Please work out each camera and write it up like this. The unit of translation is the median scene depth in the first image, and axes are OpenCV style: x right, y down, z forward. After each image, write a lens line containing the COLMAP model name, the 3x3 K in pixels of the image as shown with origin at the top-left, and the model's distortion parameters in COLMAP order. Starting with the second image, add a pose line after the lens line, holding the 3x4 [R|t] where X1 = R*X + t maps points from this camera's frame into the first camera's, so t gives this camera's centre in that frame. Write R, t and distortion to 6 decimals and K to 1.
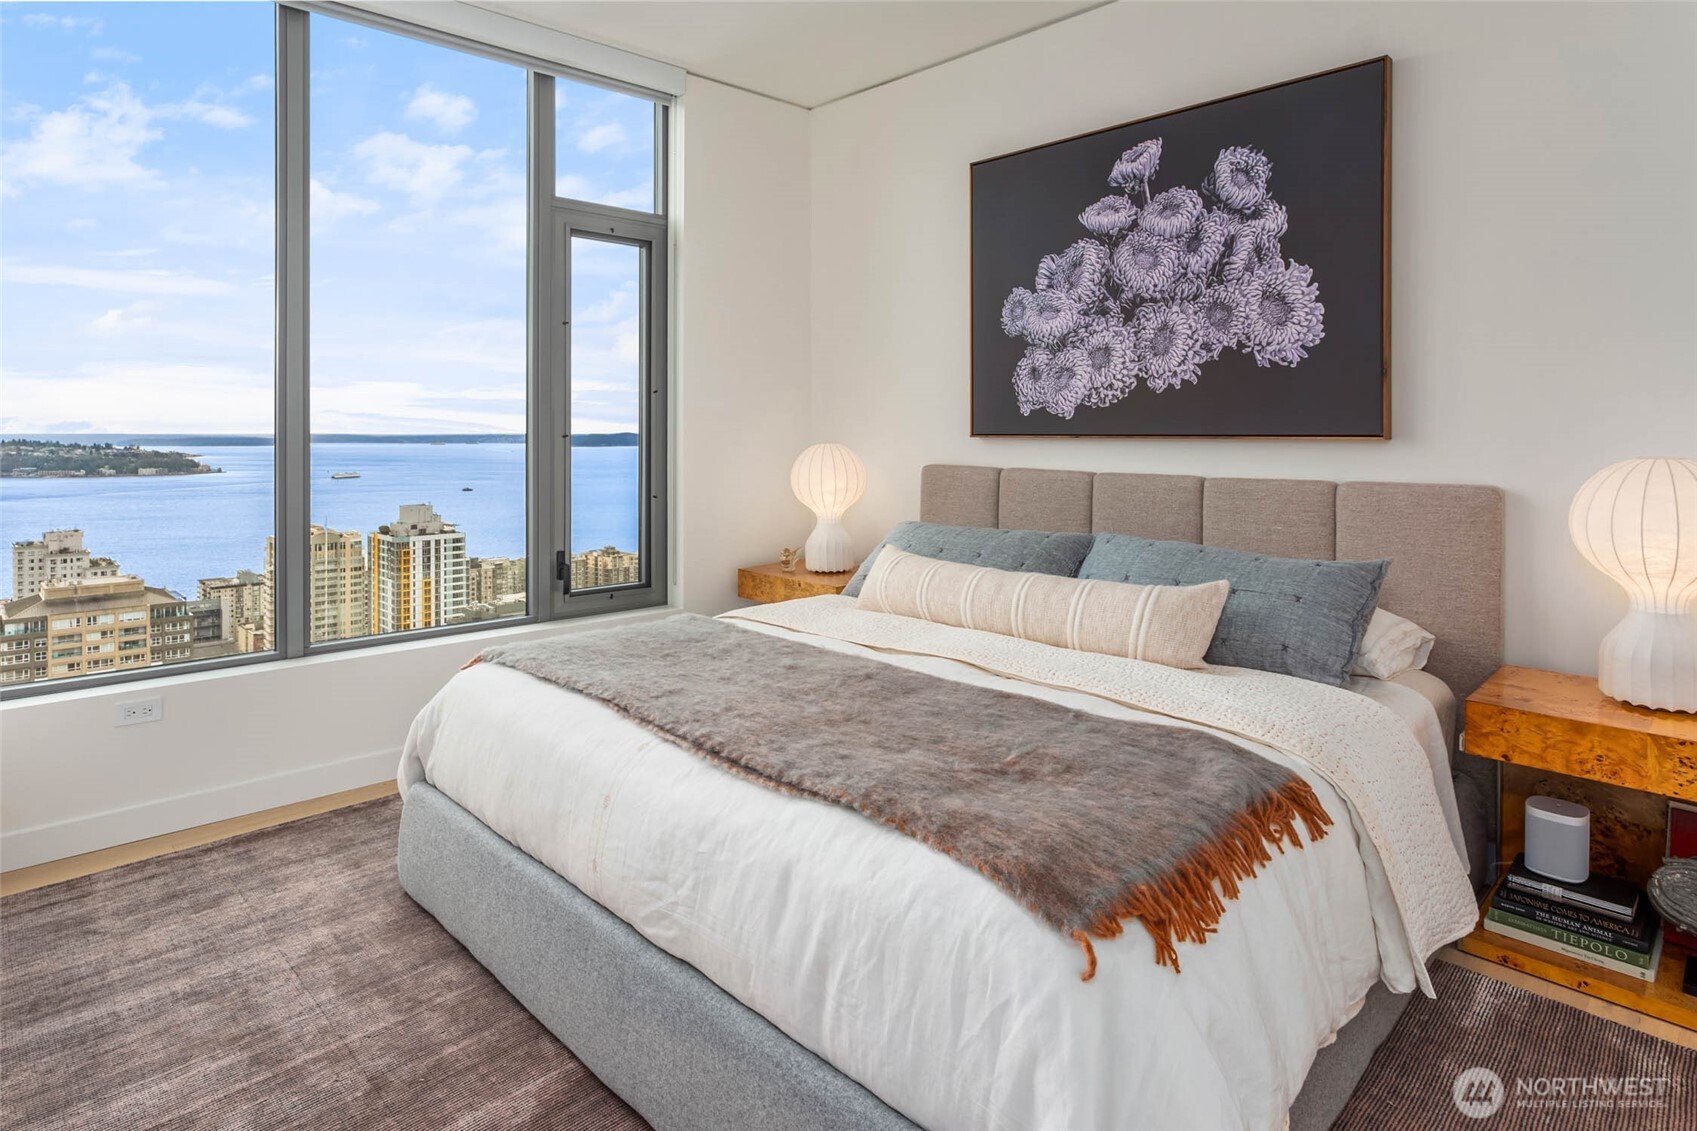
lens RADIAL K [[968.9, 0, 844.7], [0, 968.9, 552.2], [0, 0, 1]] dist [-0.007223, -0.001986]
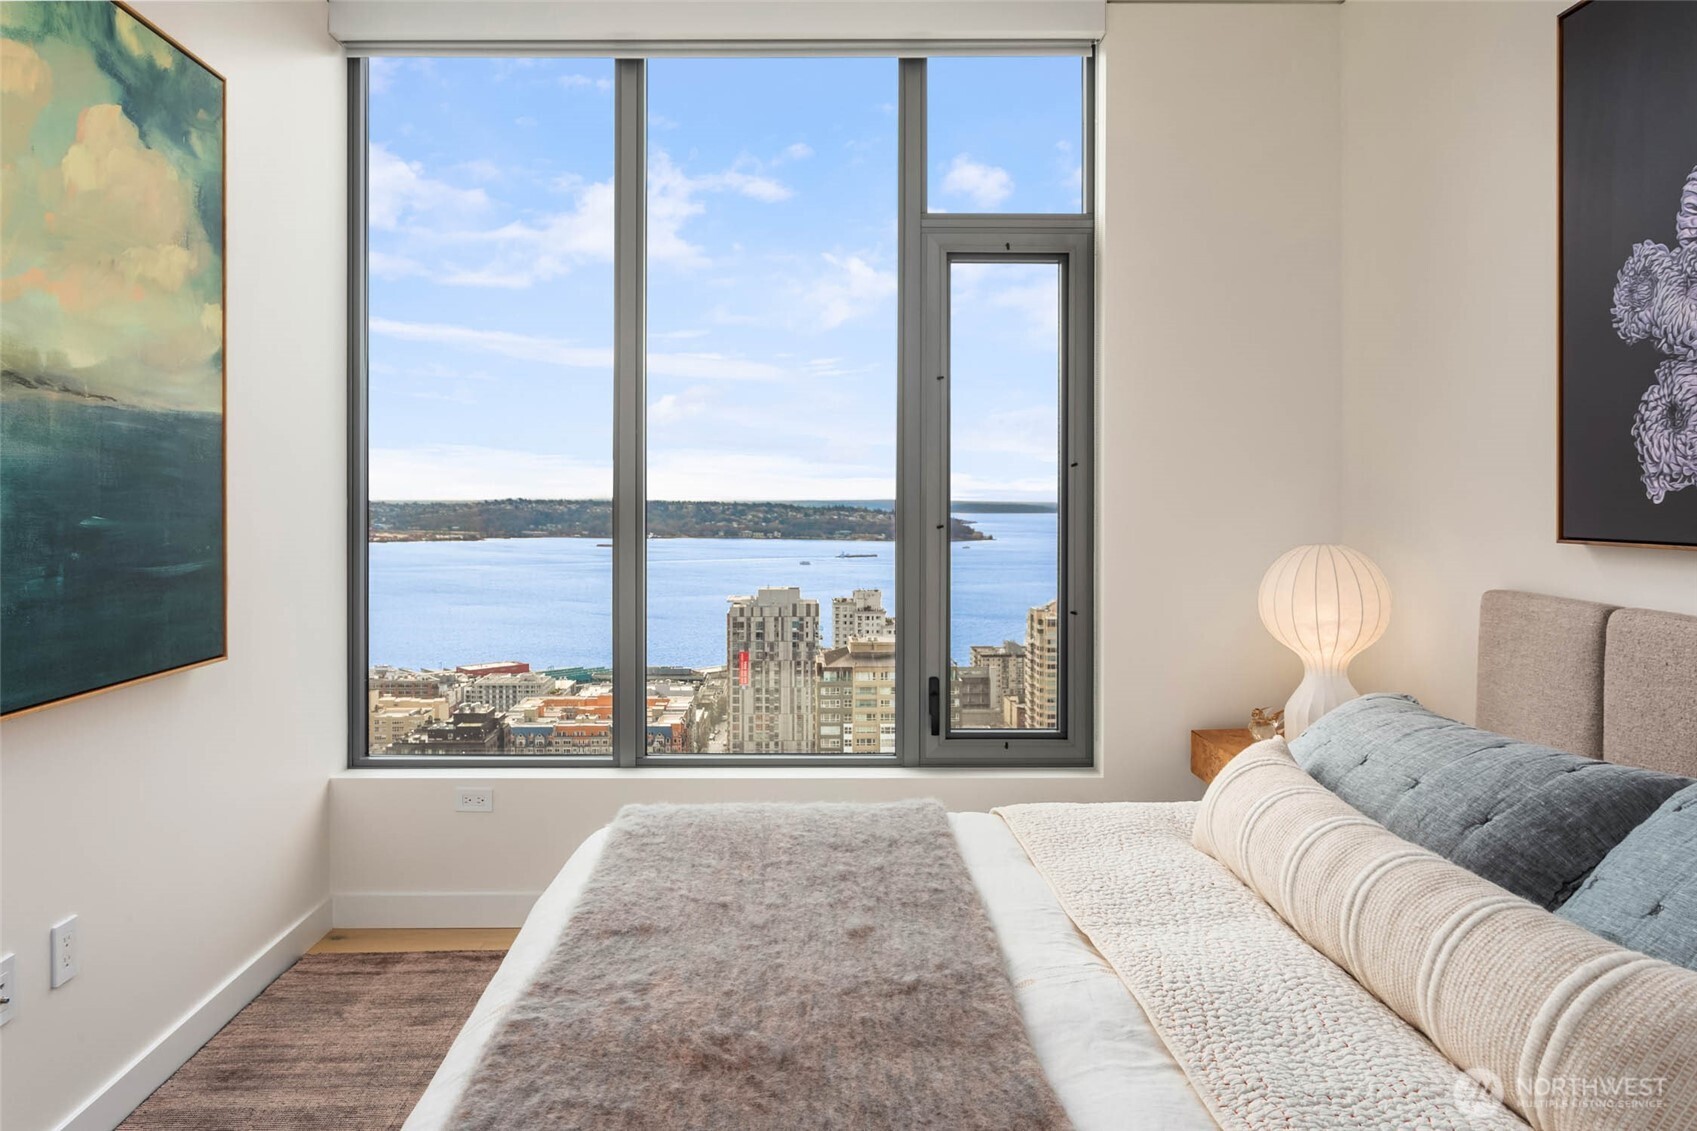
lens RADIAL K [[1154.9, 0, 781.3], [0, 1154.9, 596.3], [0, 0, 1]] dist [-0.006282, 0.000322]
pose [[0.728627, 0.056209, -0.682600, 0.253008], [-0.082684, 0.996557, -0.006198, -0.053066], [0.679901, 0.060956, 0.730766, 0.276473]]
